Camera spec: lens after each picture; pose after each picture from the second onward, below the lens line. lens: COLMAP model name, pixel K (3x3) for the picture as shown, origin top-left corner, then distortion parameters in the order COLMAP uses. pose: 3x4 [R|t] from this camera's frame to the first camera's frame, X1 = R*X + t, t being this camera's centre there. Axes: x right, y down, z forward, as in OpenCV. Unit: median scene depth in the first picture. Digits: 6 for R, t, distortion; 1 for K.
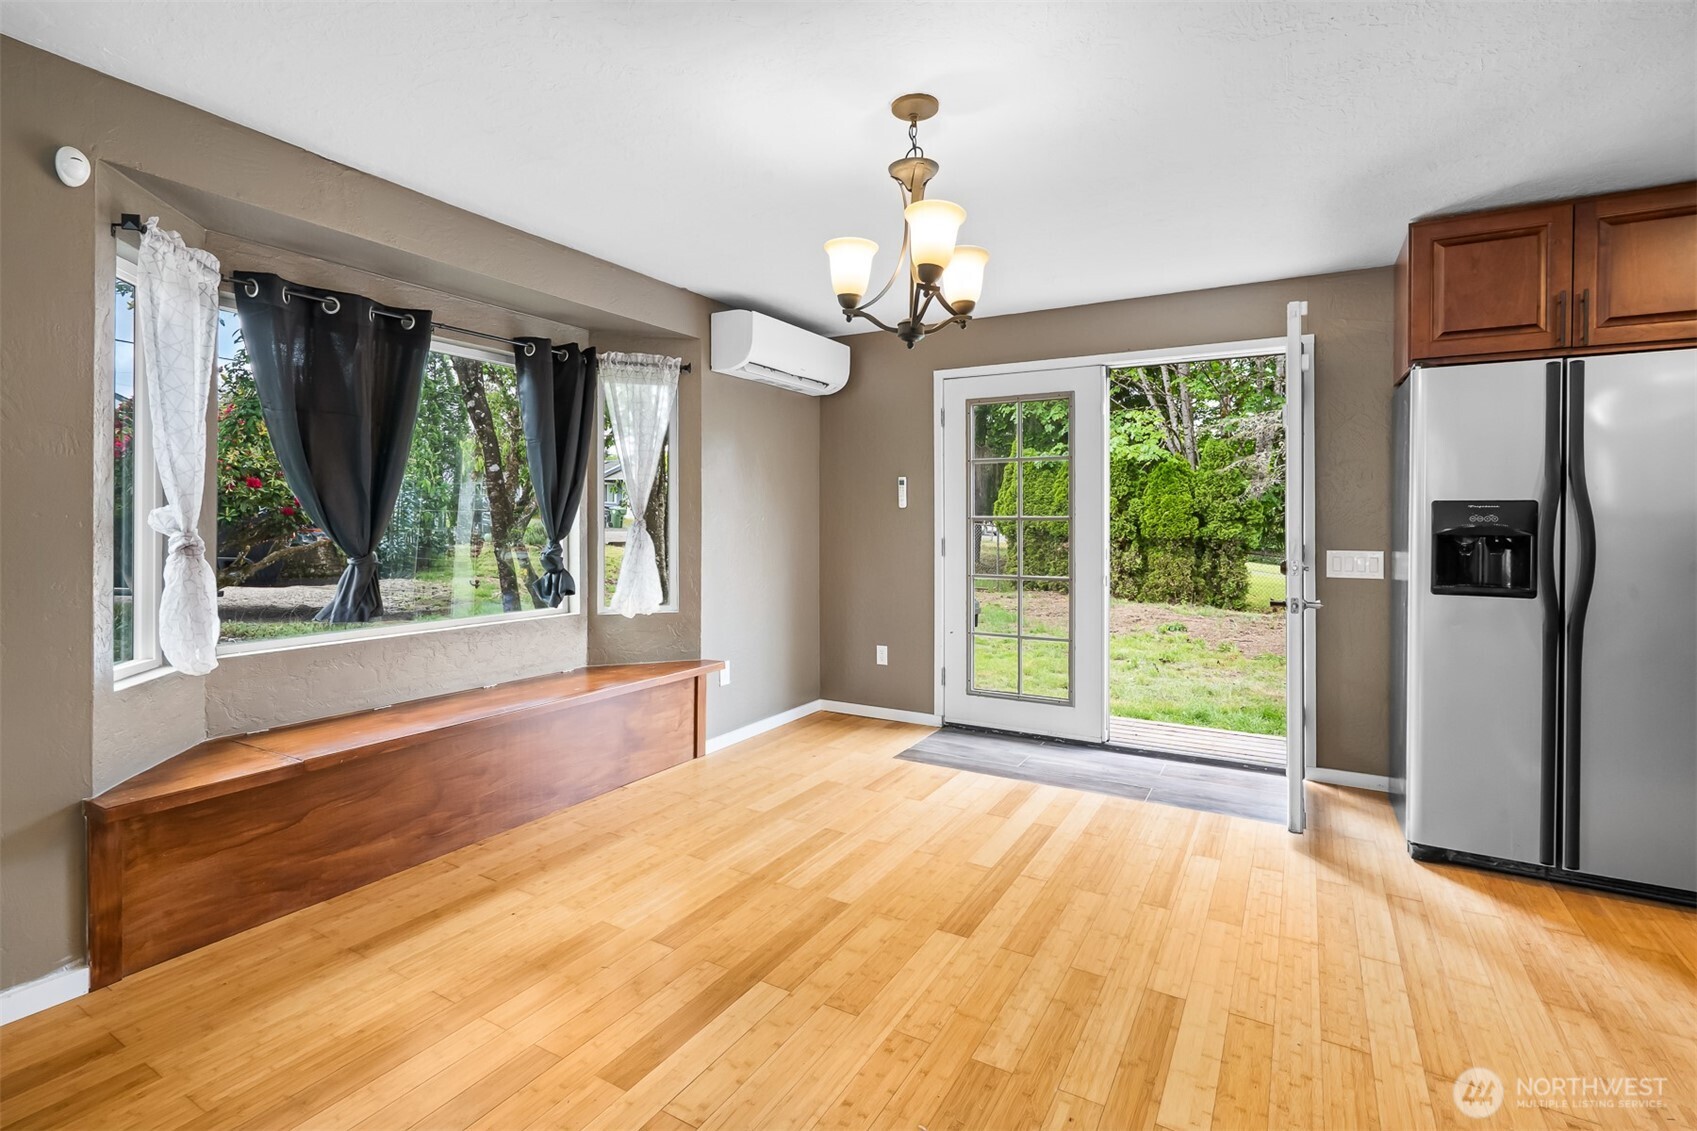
lens RADIAL K [[796.2, 0, 823.3], [0, 796.2, 524.8], [0, 0, 1]] dist [0.001526, 0.000641]
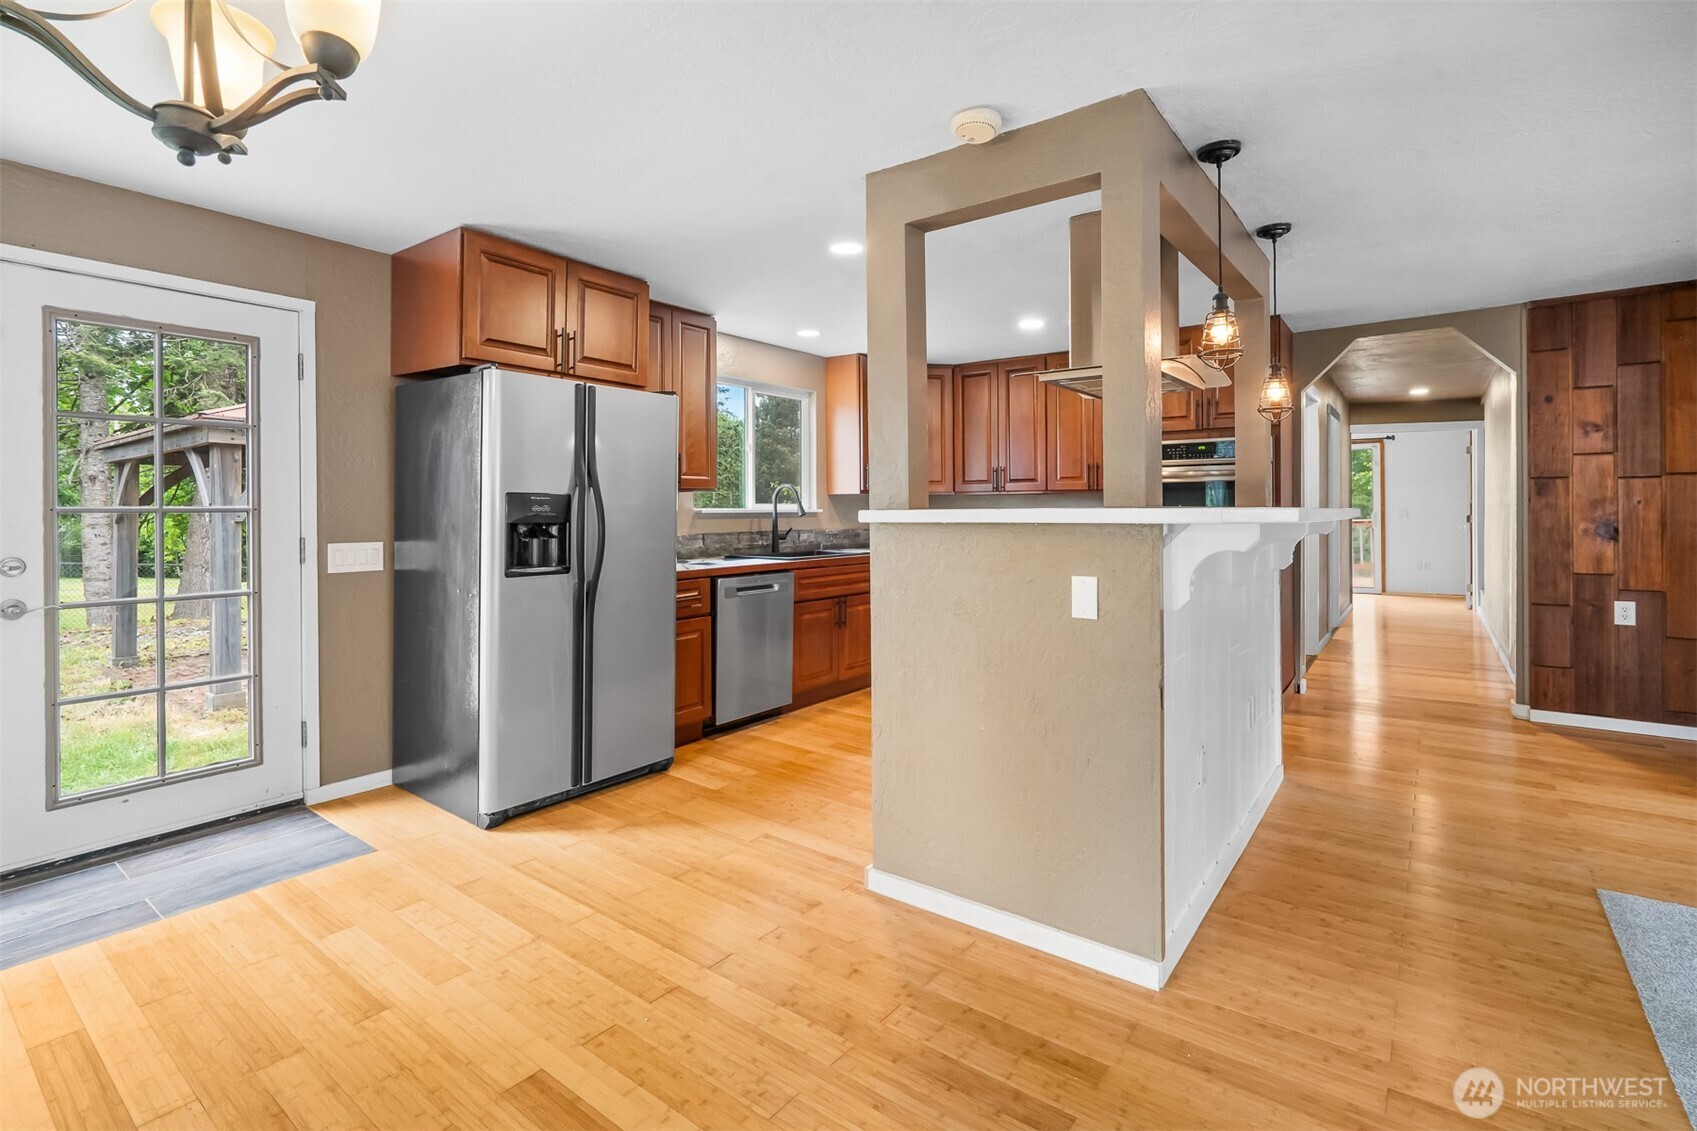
lens RADIAL K [[788.6, 0, 847.7], [0, 788.6, 508.2], [0, 0, 1]] dist [-0.001159, -0.000004]
pose [[0.117690, 0.000135, 0.993050, -0.259244], [0.007047, 0.999975, -0.000971, -0.003961], [-0.993025, 0.007113, 0.117686, 0.420183]]
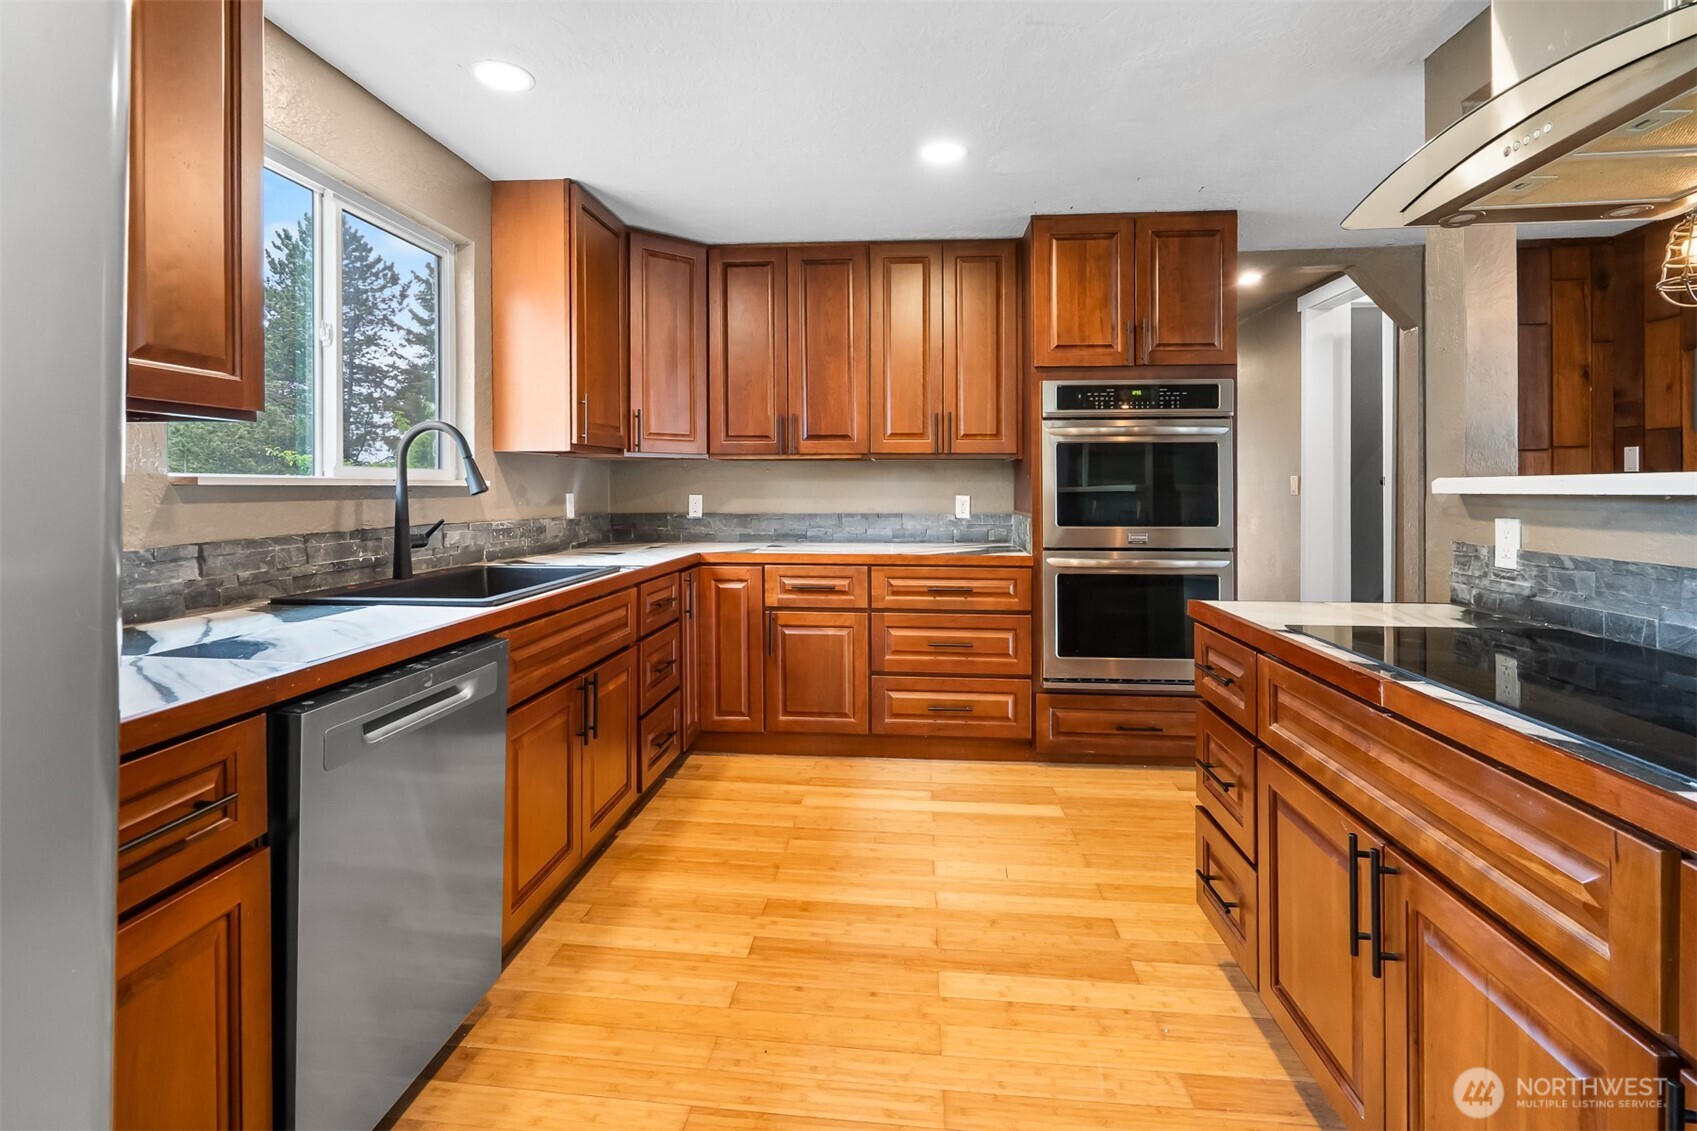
lens RADIAL K [[793.0, 0, 835.7], [0, 793.0, 486.4], [0, 0, 1]] dist [-0.004542, -0.000211]
pose [[-0.414874, -0.000856, 0.909878, 0.698627], [0.001529, 0.999997, 0.001638, 0.003710], [-0.909877, 0.002071, -0.414872, 0.759606]]
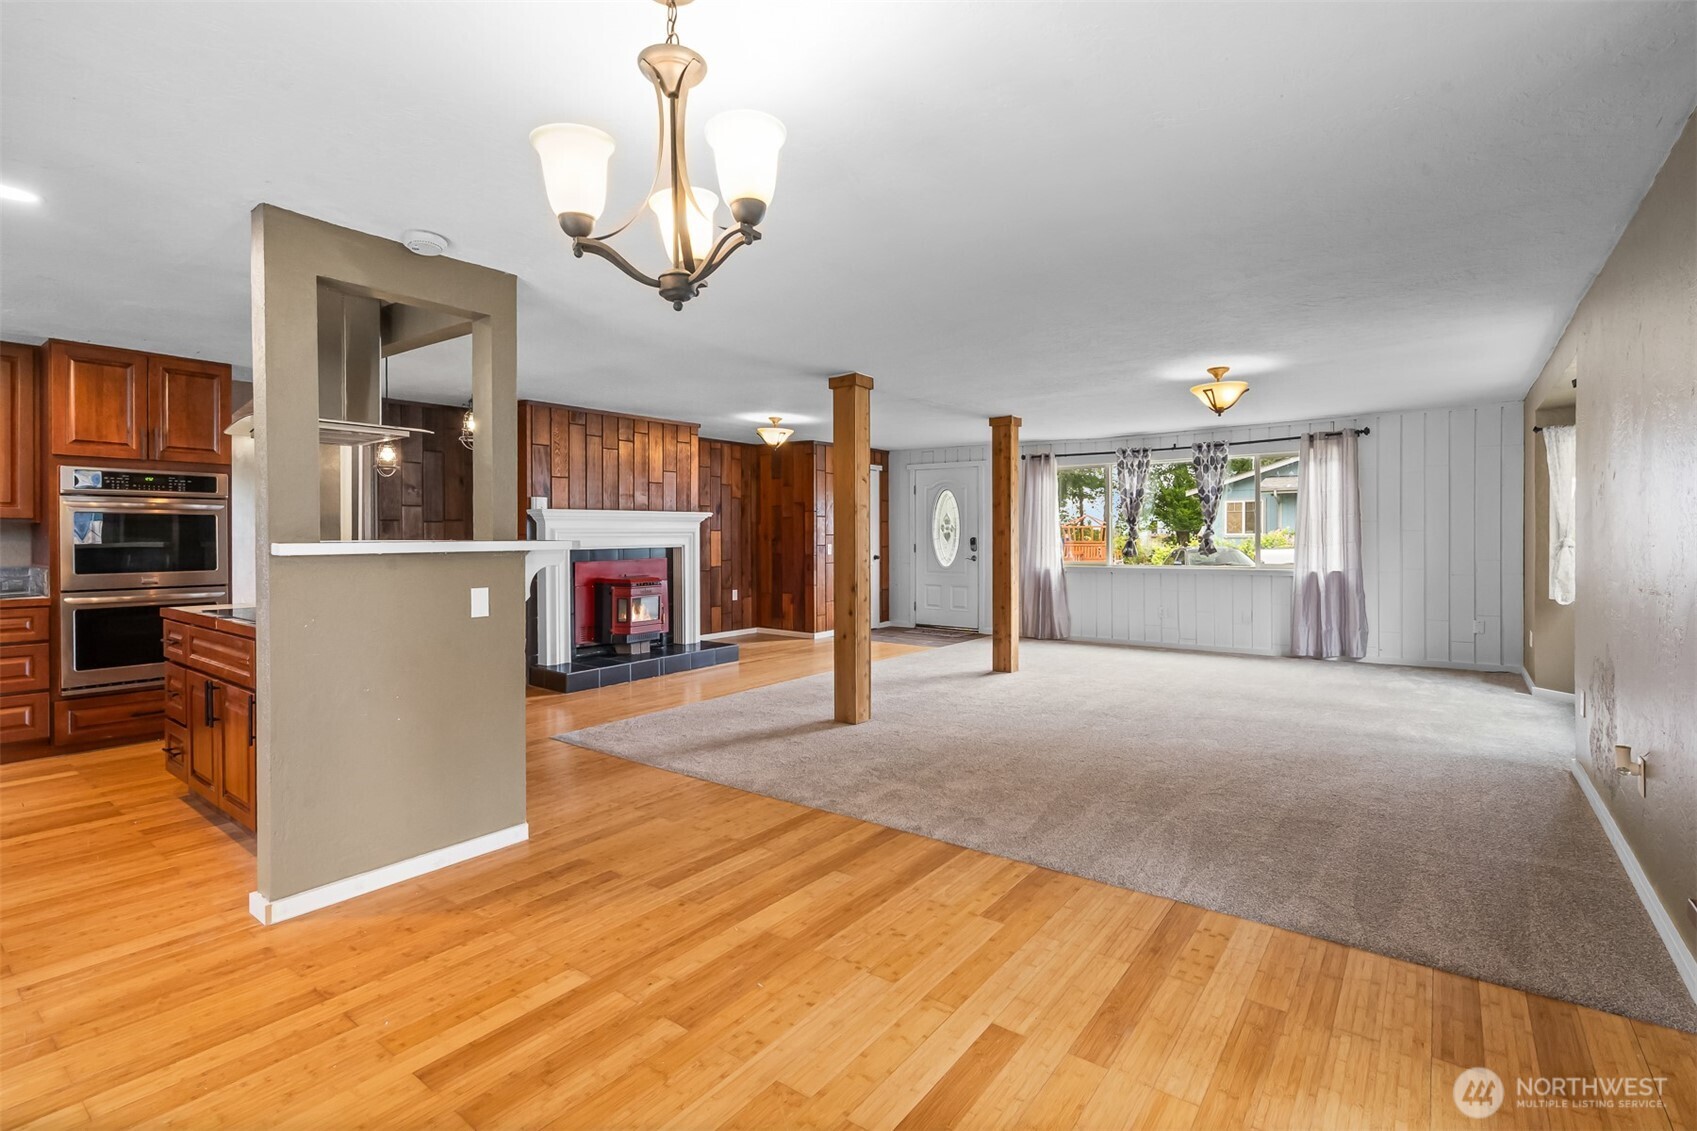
lens RADIAL K [[782.7, 0, 822.3], [0, 782.7, 537.3], [0, 0, 1]] dist [-0.001039, 0.000719]
pose [[-0.990689, 0.001494, 0.136137, -0.095888], [0.001879, 0.999995, 0.002704, -0.010884], [-0.136132, 0.002934, -0.990686, 1.344780]]
